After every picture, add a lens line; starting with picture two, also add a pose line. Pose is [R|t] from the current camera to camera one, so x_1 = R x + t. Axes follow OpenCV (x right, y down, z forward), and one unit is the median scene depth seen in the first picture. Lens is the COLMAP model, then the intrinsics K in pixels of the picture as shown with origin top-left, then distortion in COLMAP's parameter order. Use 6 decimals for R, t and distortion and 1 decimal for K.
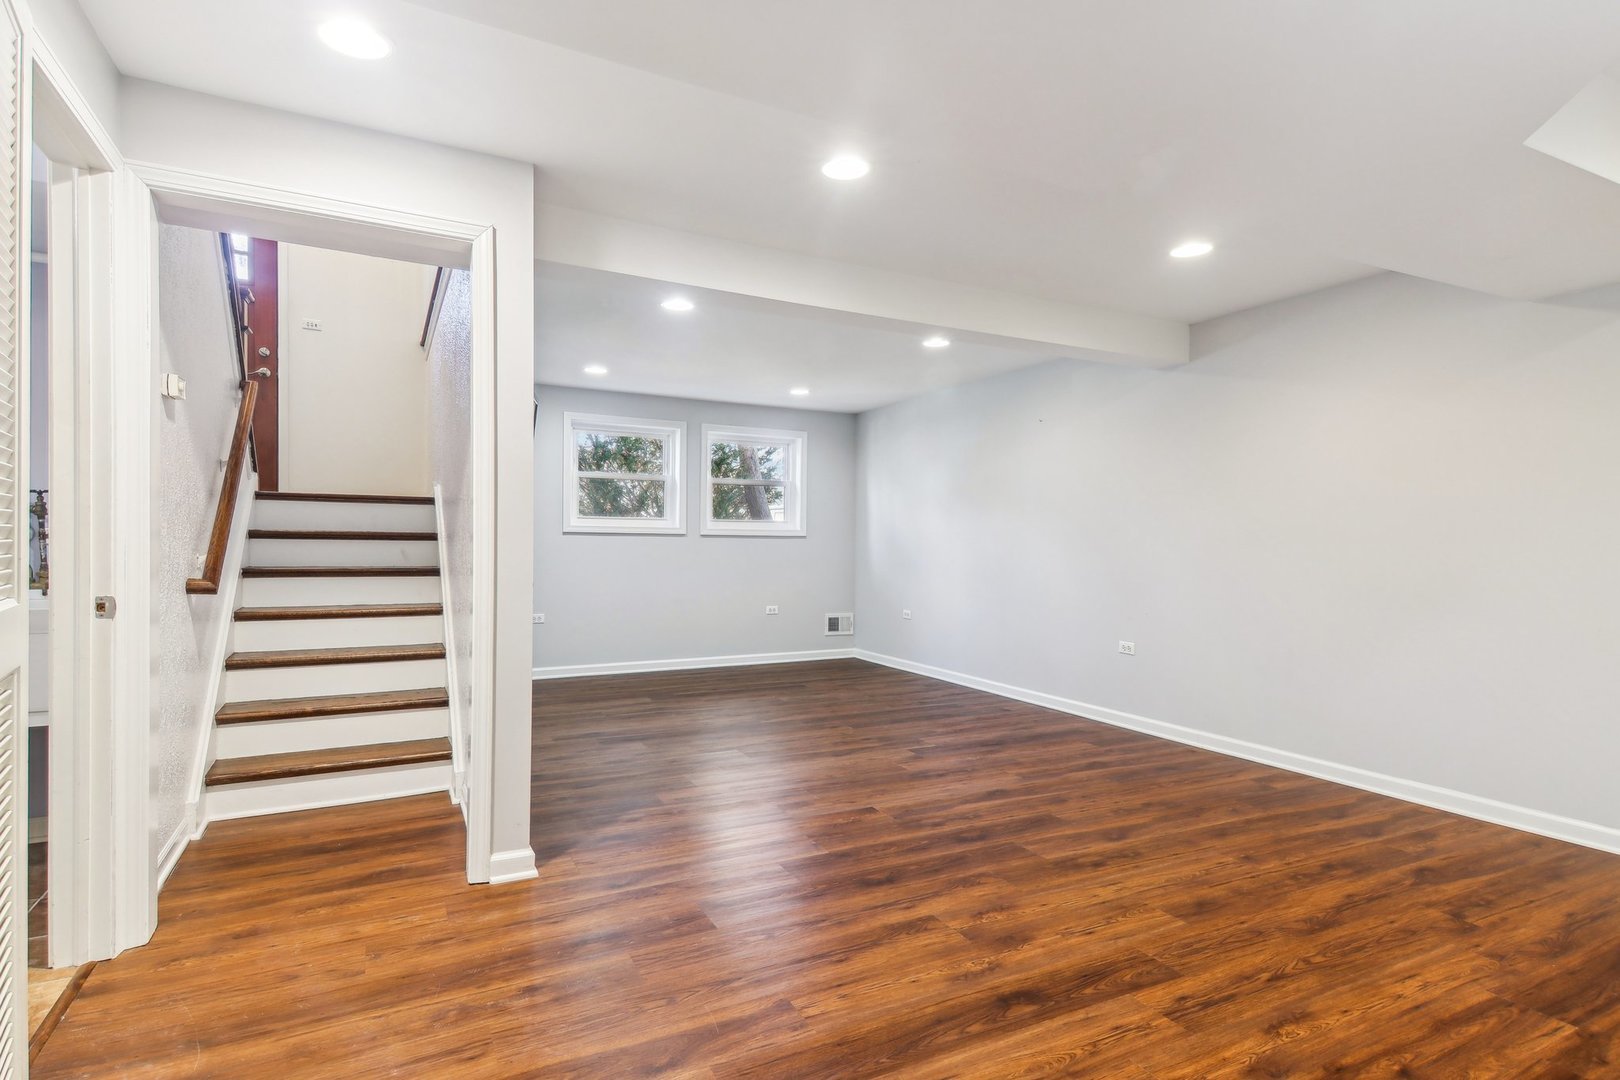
lens RADIAL K [[811.3, 0, 804.7], [0, 811.3, 533.5], [0, 0, 1]] dist [0.062623, -0.031490]
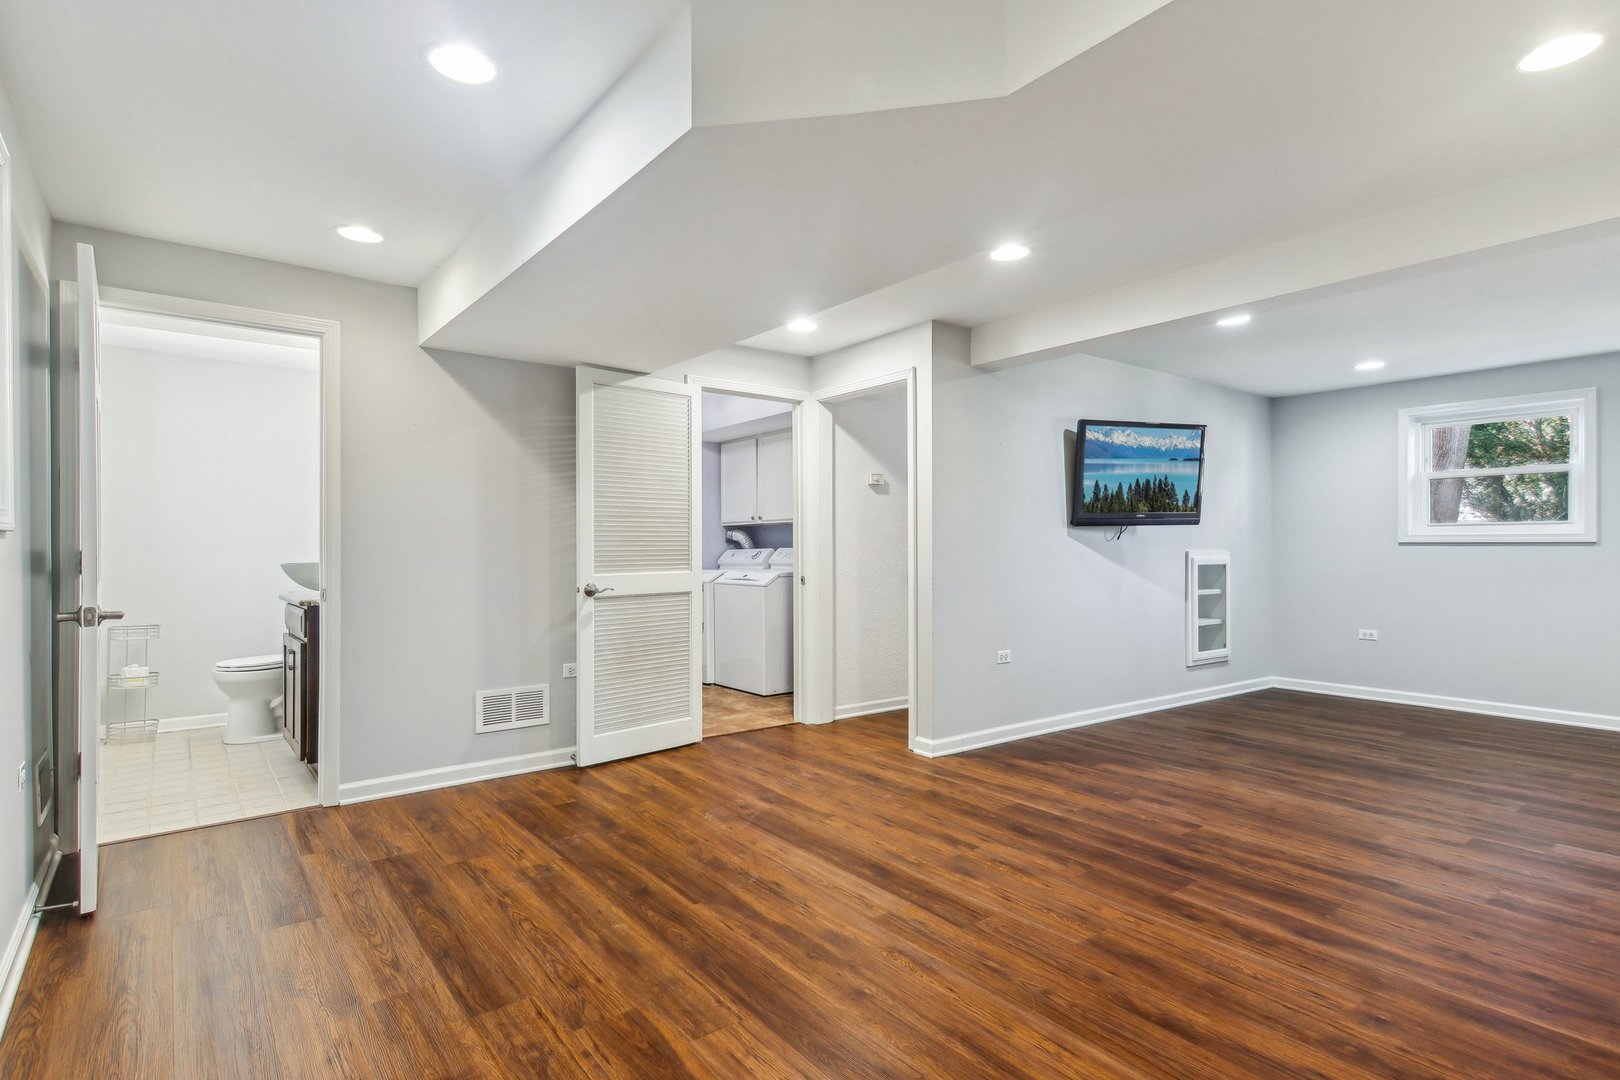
lens RADIAL K [[811.3, 0, 804.7], [0, 811.3, 533.5], [0, 0, 1]] dist [0.062623, -0.031490]
pose [[0.172218, -0.030911, -0.984574, 1.096079], [0.014050, 0.999483, -0.028922, 0.013488], [0.984959, -0.008852, 0.172563, 0.421515]]
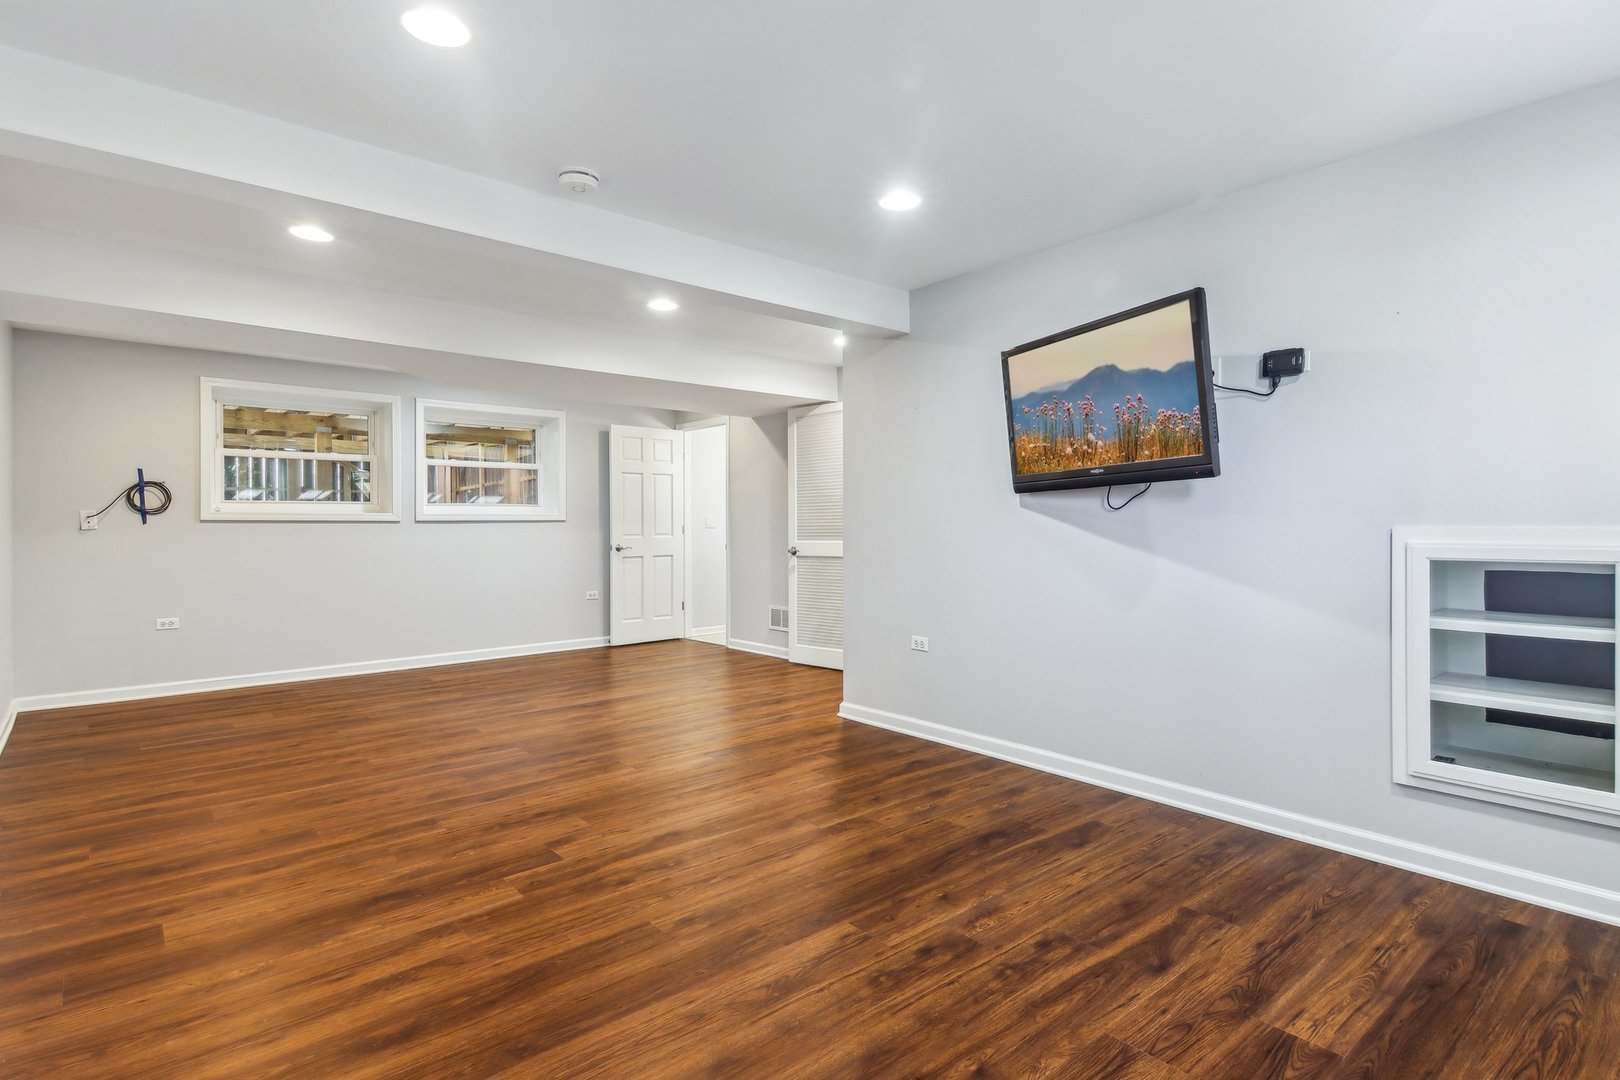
lens RADIAL K [[811.3, 0, 804.7], [0, 811.3, 533.5], [0, 0, 1]] dist [0.062623, -0.031490]
pose [[-0.973448, -0.001073, -0.228904, 0.129100], [-0.000567, 0.999997, -0.002279, 0.022682], [0.228906, -0.002089, -0.973446, 2.398583]]
